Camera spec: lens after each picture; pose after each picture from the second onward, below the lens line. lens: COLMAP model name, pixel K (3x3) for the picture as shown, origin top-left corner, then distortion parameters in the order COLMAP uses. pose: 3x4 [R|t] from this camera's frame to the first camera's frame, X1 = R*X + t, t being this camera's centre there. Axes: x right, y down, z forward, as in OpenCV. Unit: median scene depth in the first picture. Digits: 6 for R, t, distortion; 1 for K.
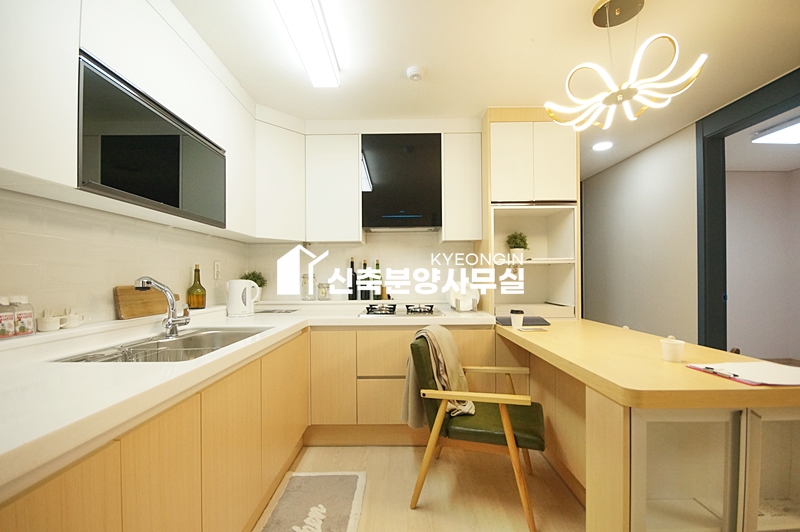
lens RADIAL K [[341.9, 0, 398.4], [0, 341.9, 273.6], [0, 0, 1]] dist [0.000539, -0.000041]
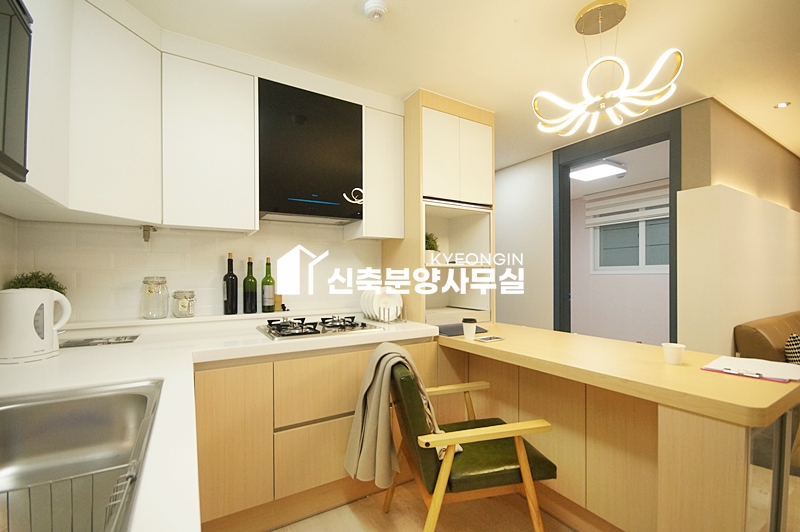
lens RADIAL K [[346.9, 0, 398.8], [0, 346.9, 275.1], [0, 0, 1]] dist [-0.001610, -0.000536]
pose [[0.859517, 0.005247, 0.511080, -0.238943], [-0.006641, 0.999978, 0.000901, -0.006570], [-0.511063, -0.004168, 0.859533, 0.259139]]
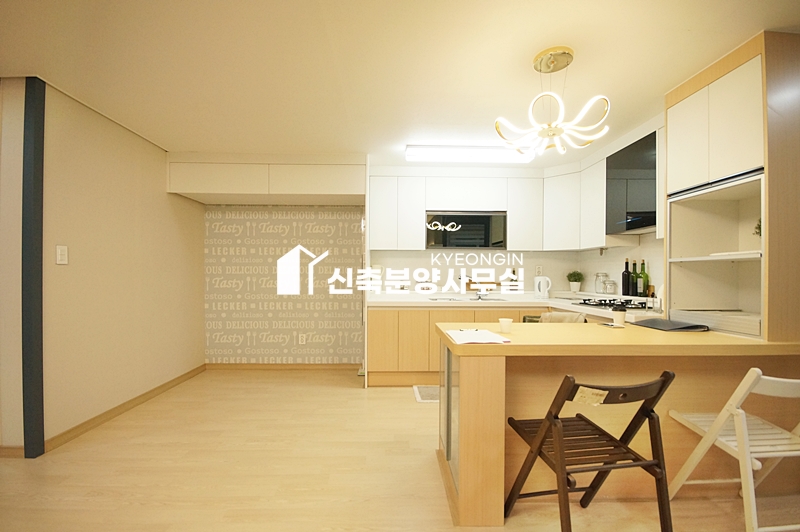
lens RADIAL K [[346.9, 0, 398.8], [0, 346.9, 275.1], [0, 0, 1]] dist [-0.001610, -0.000536]
pose [[0.028814, 0.005532, -0.999569, 1.201431], [0.008006, 0.999951, 0.005765, -0.004010], [0.999553, -0.008169, 0.028768, 0.238480]]
